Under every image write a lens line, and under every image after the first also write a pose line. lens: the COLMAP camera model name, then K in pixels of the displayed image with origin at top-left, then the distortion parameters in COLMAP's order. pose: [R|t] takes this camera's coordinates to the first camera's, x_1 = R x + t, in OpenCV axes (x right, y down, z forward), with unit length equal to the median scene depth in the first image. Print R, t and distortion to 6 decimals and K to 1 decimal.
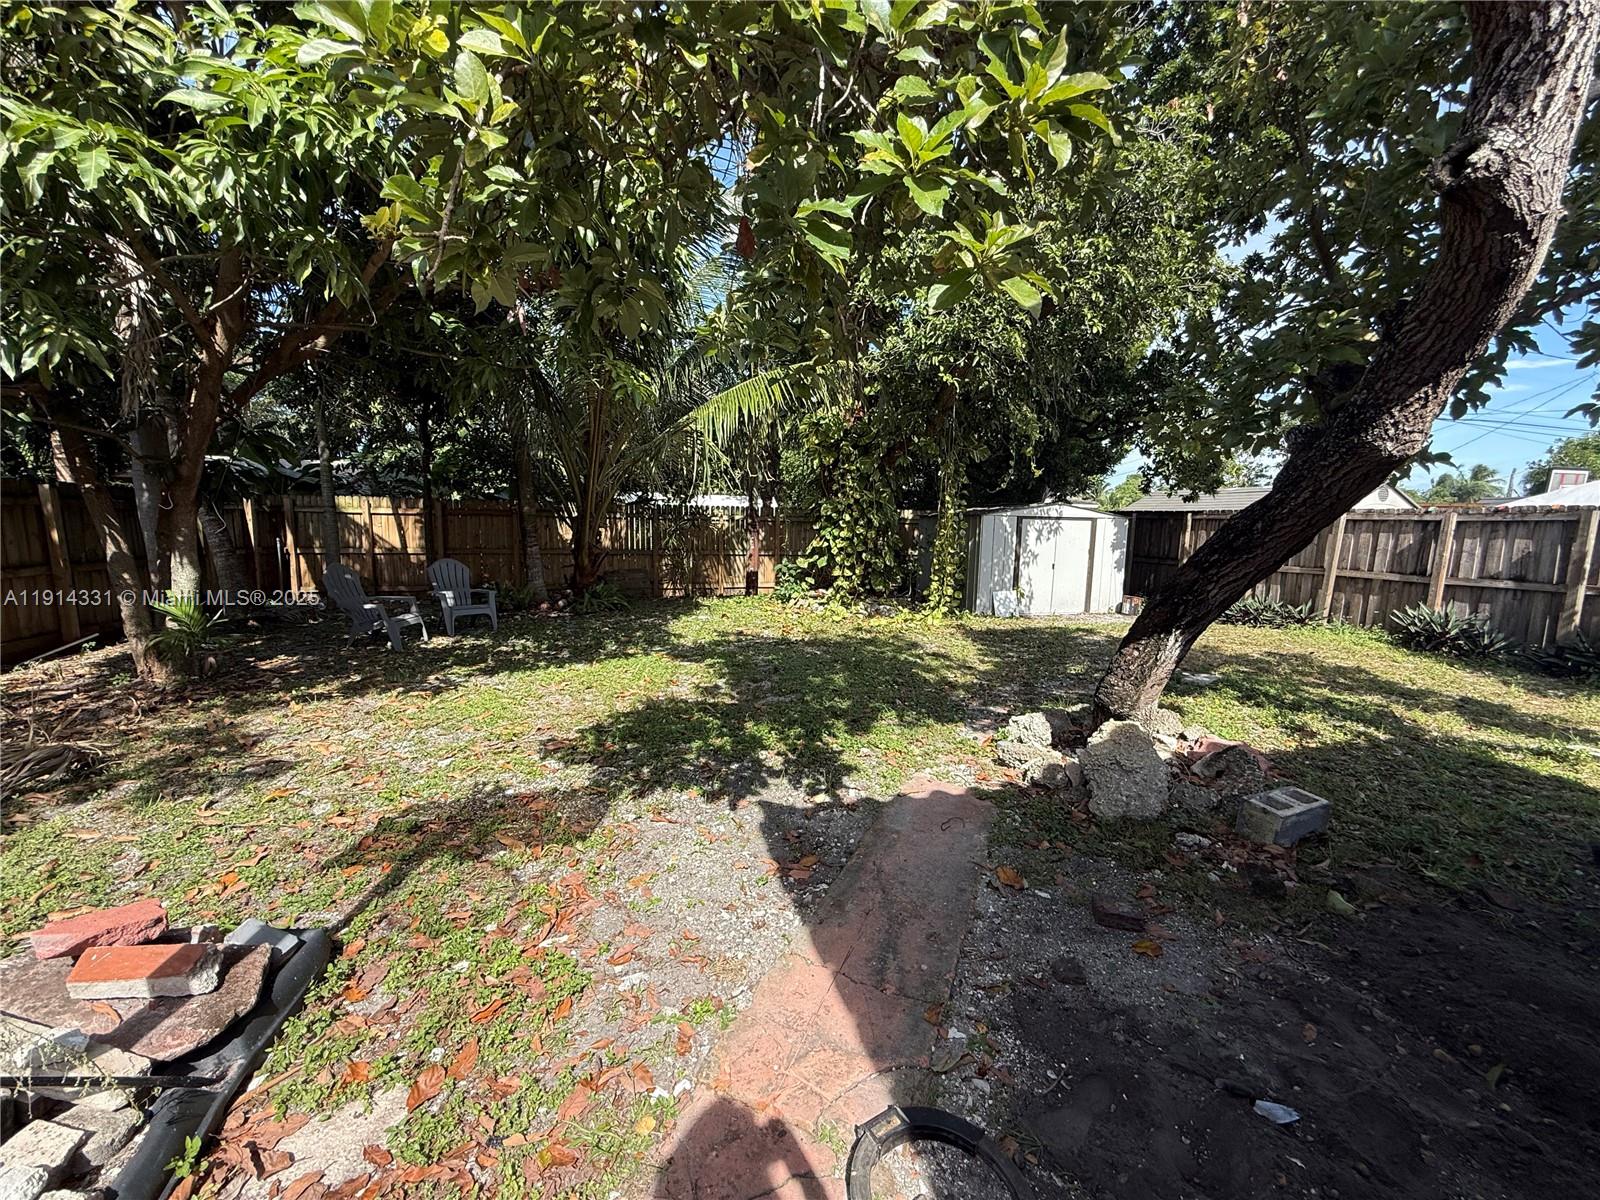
lens RADIAL K [[639.6, 0, 804.3], [0, 639.6, 602.0], [0, 0, 1]] dist [0.000231, -0.000089]
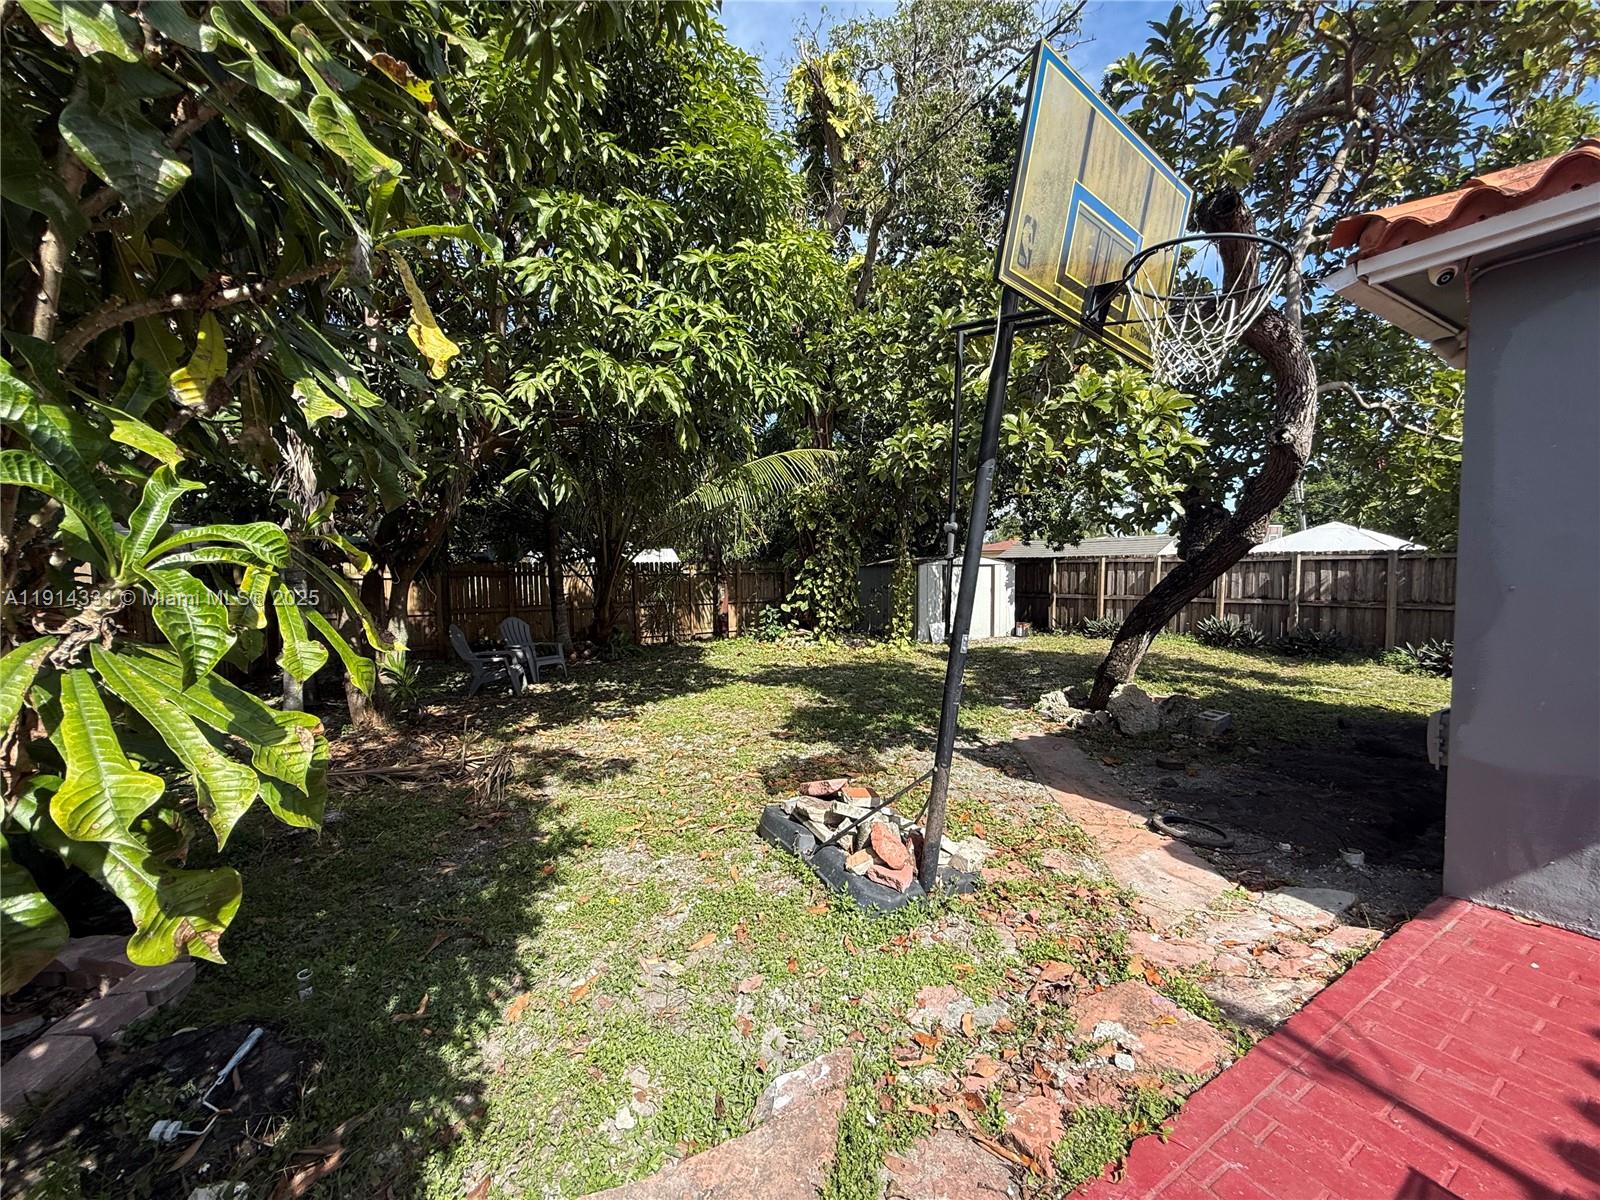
lens RADIAL K [[639.6, 0, 794.8], [0, 639.6, 600.3], [0, 0, 1]] dist [0.000231, -0.000089]
pose [[0.968643, -0.040558, 0.245124, -0.313148], [0.058372, 0.996121, -0.065846, 0.006022], [-0.241502, 0.078090, 0.967253, -0.199727]]
